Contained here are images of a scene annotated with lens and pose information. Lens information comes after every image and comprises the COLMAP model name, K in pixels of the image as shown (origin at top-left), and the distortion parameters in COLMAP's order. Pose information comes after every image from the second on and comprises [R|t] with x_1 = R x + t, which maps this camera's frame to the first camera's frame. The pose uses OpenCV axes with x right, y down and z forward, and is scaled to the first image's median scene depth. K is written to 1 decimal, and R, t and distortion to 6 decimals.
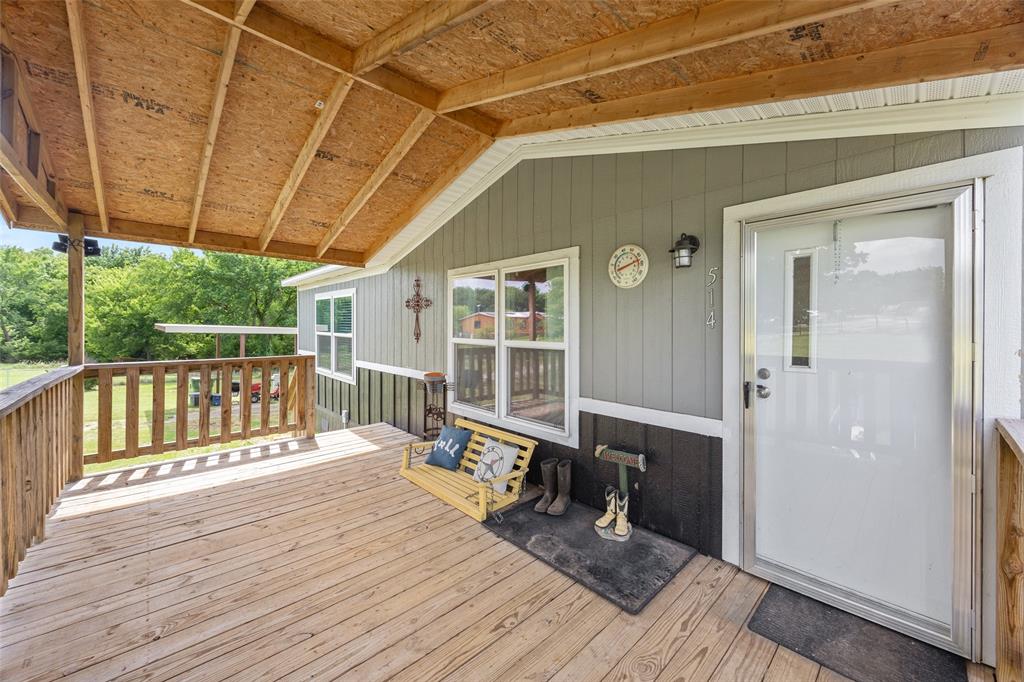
lens RADIAL K [[385.8, 0, 512.6], [0, 385.8, 327.2], [0, 0, 1]] dist [-0.000584, -0.000052]
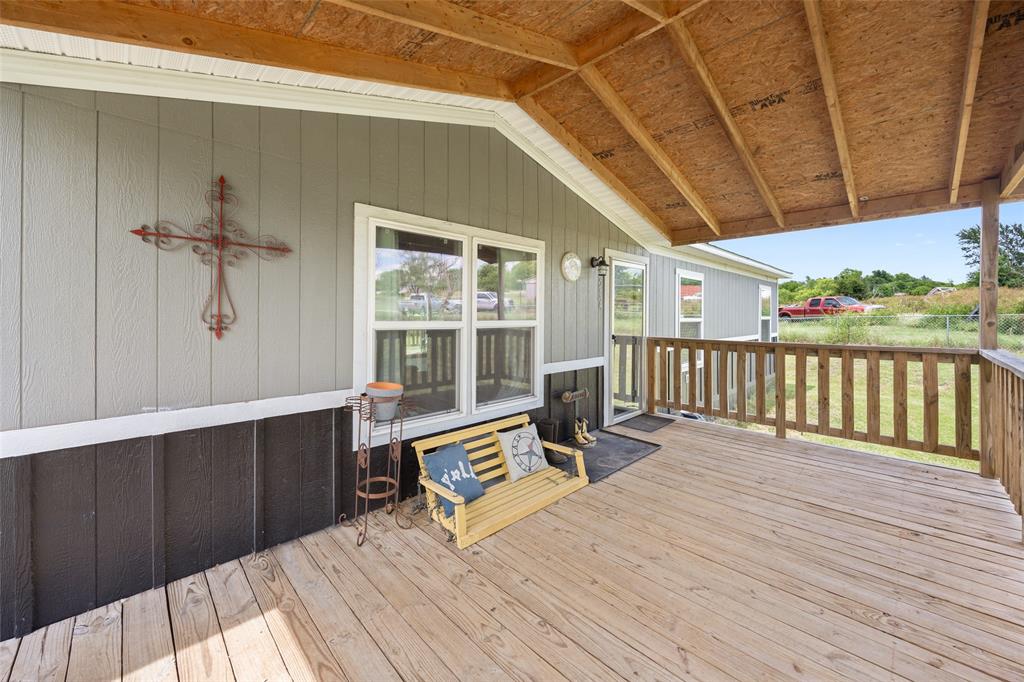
lens RADIAL K [[393.4, 0, 513.6], [0, 393.4, 314.5], [0, 0, 1]] dist [-0.000093, 0.000114]
pose [[-0.017909, -0.004697, 0.999829, -1.059196], [-0.003537, 0.999983, 0.004634, 0.017353], [-0.999833, -0.003453, -0.017925, 1.094973]]
